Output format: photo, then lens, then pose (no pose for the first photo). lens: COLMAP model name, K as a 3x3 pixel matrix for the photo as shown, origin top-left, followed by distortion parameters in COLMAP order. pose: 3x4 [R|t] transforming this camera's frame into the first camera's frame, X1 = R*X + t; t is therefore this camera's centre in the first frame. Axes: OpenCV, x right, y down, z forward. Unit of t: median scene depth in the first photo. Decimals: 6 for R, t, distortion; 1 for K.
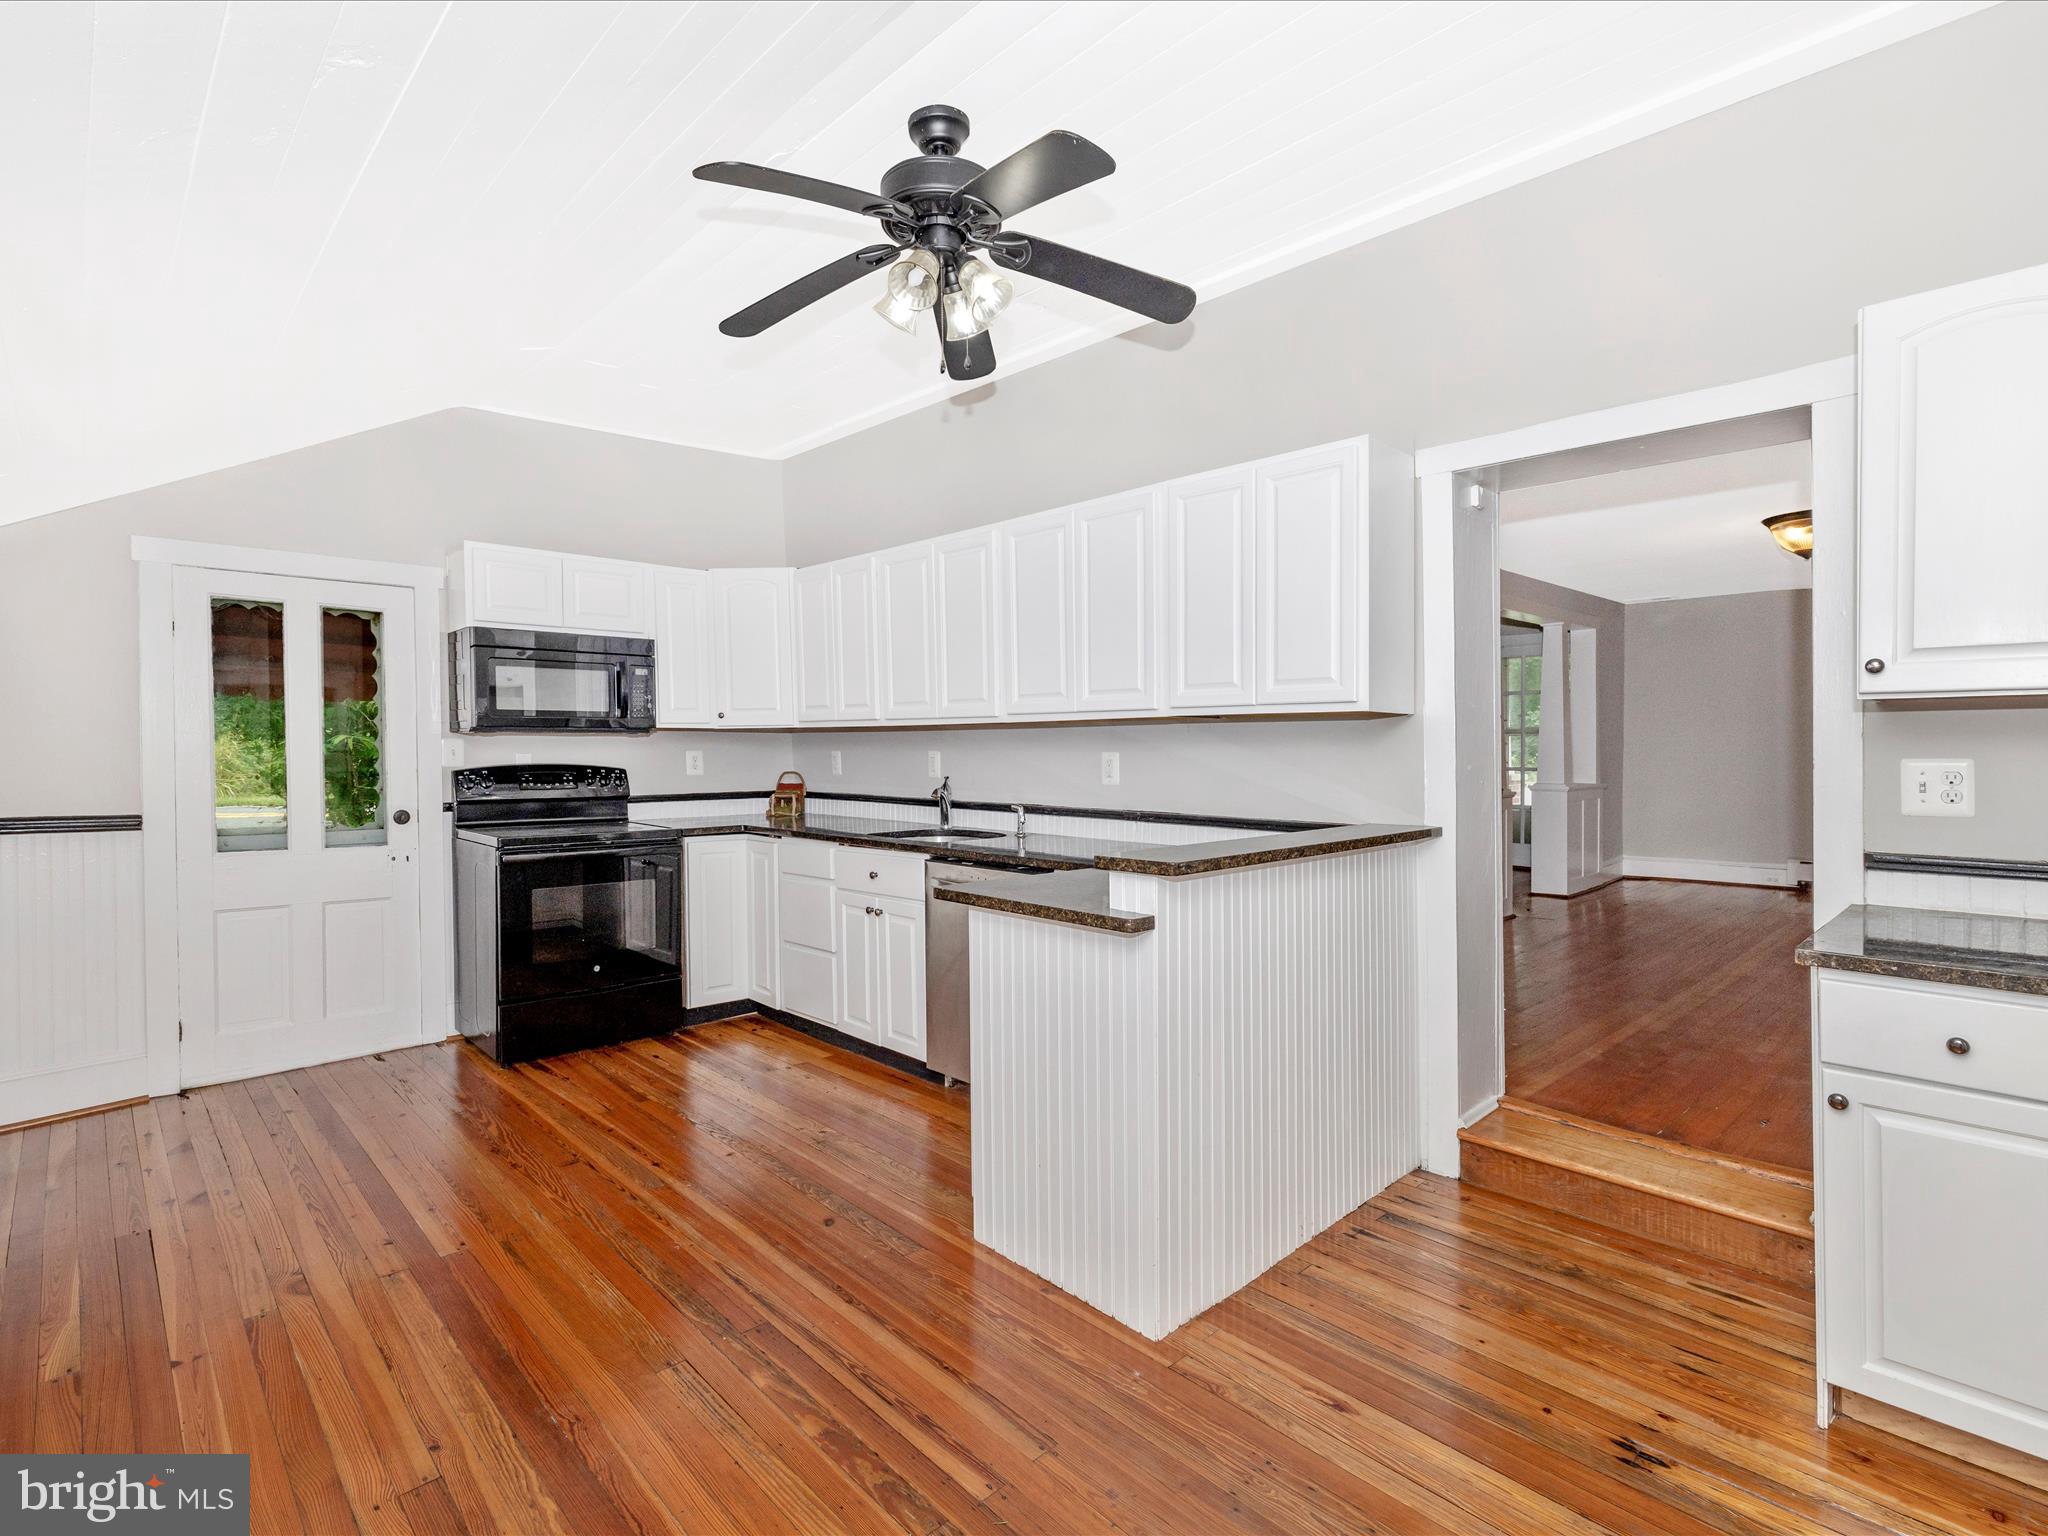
lens RADIAL K [[971.6, 0, 1015.7], [0, 971.6, 747.3], [0, 0, 1]] dist [-0.010688, -0.000811]
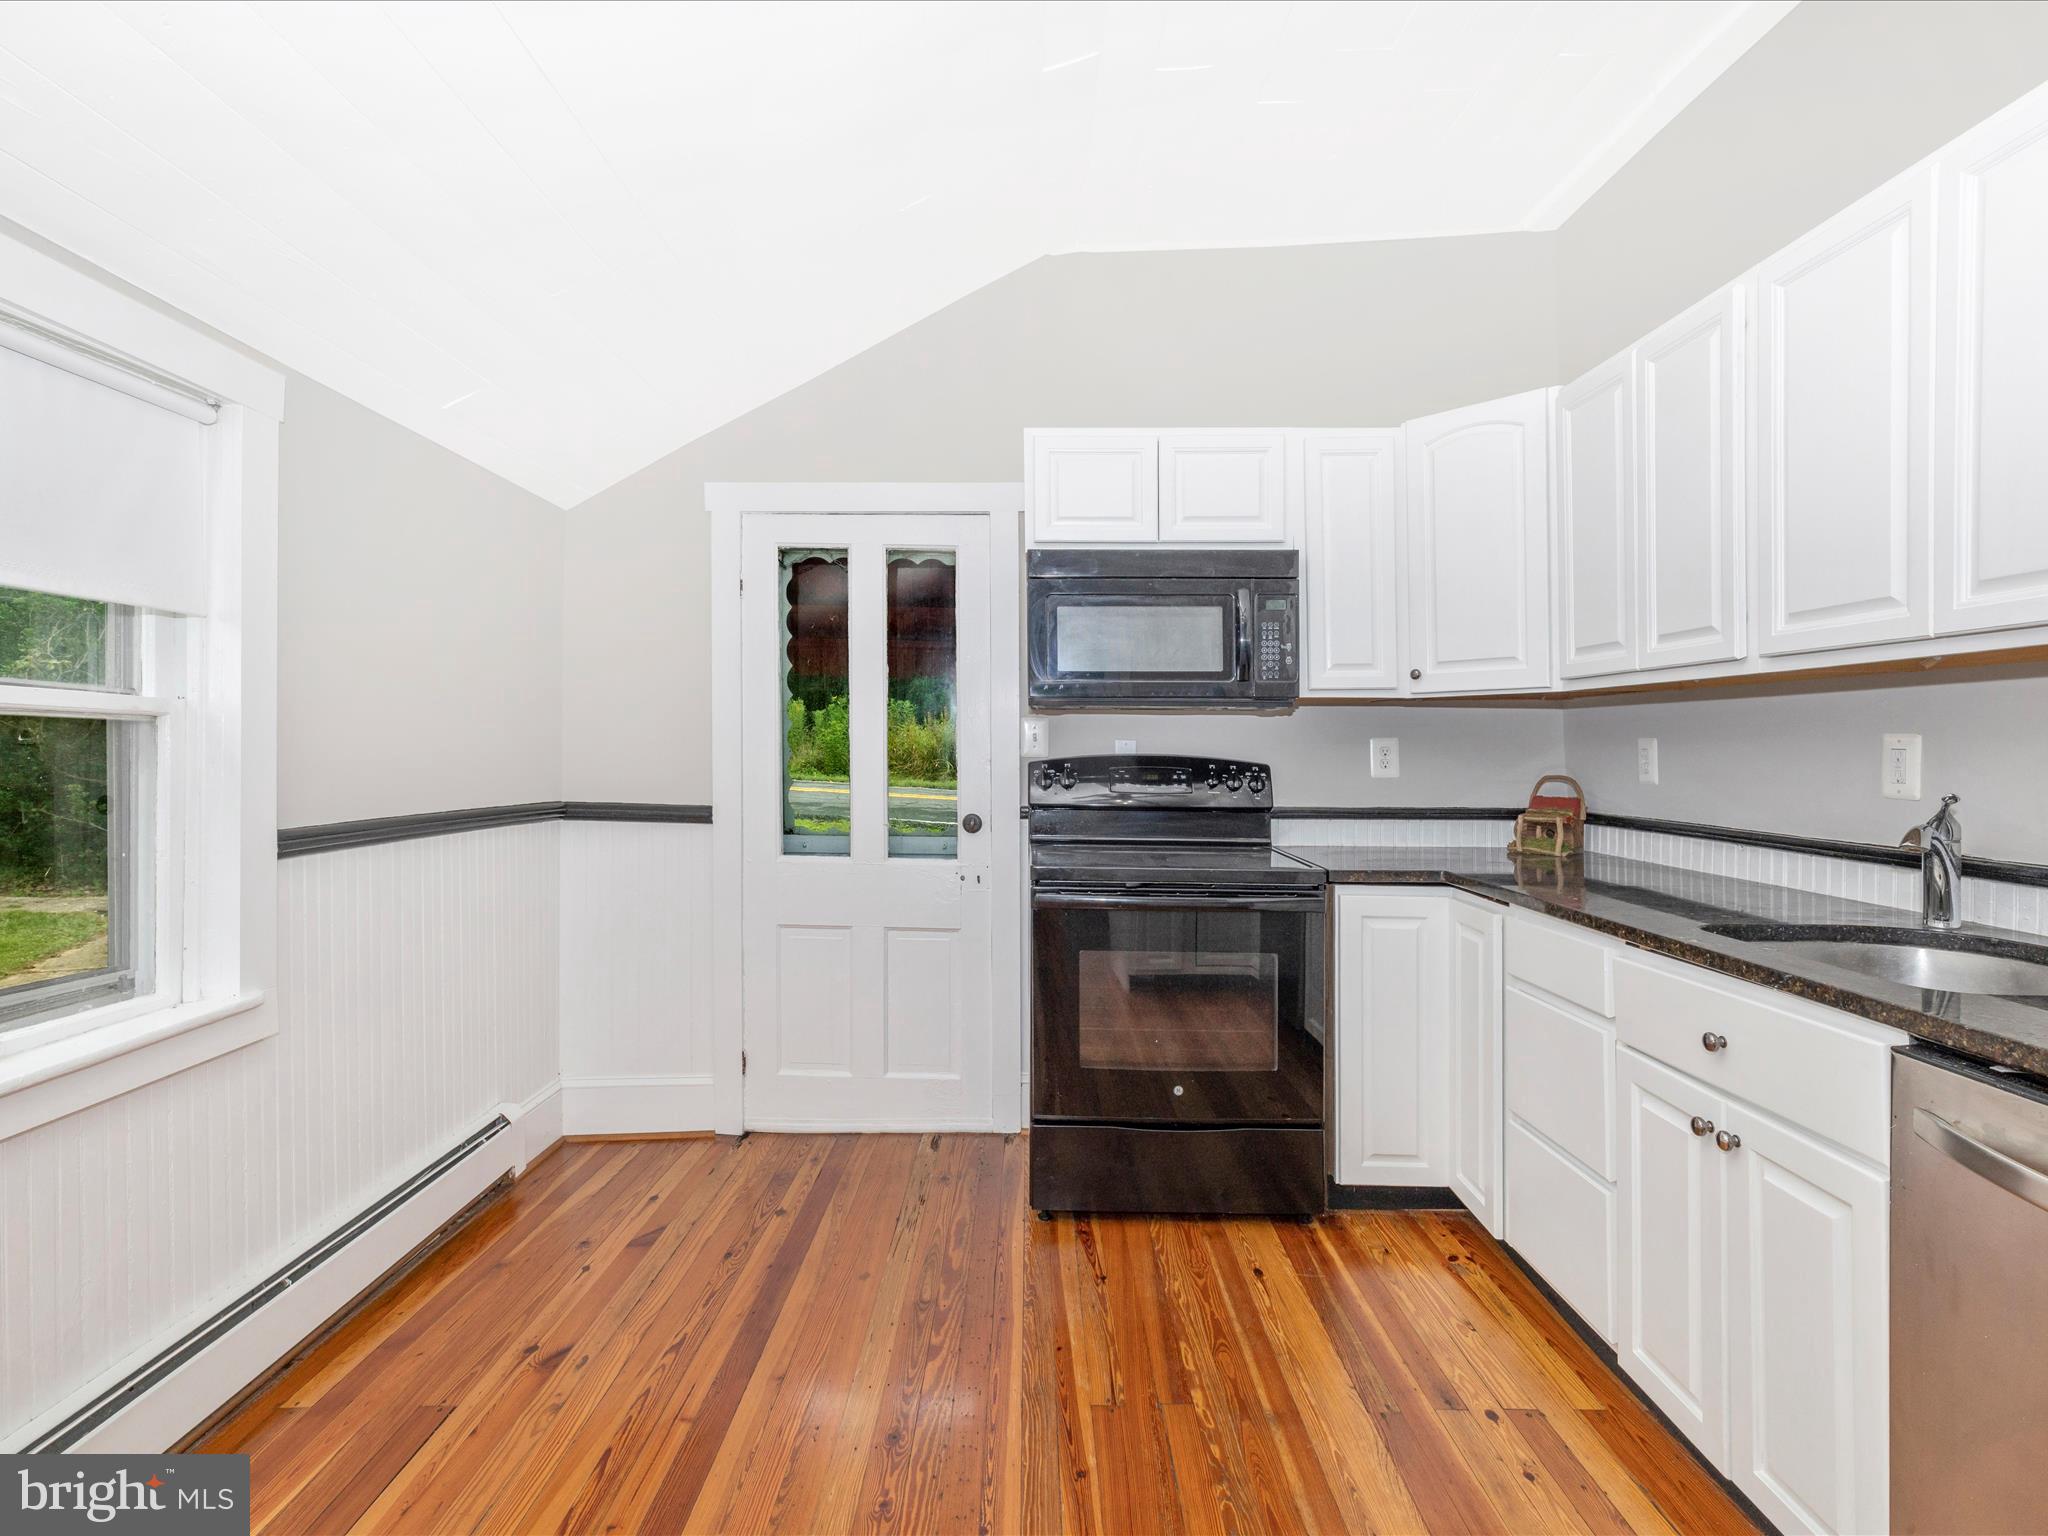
lens RADIAL K [[974.3, 0, 1080.7], [0, 974.3, 767.9], [0, 0, 1]] dist [0.020356, -0.000622]
pose [[0.734926, 0.018044, -0.677908, -0.059027], [-0.007917, 0.999806, 0.018030, 0.014277], [0.678102, -0.007884, 0.734926, 0.466139]]
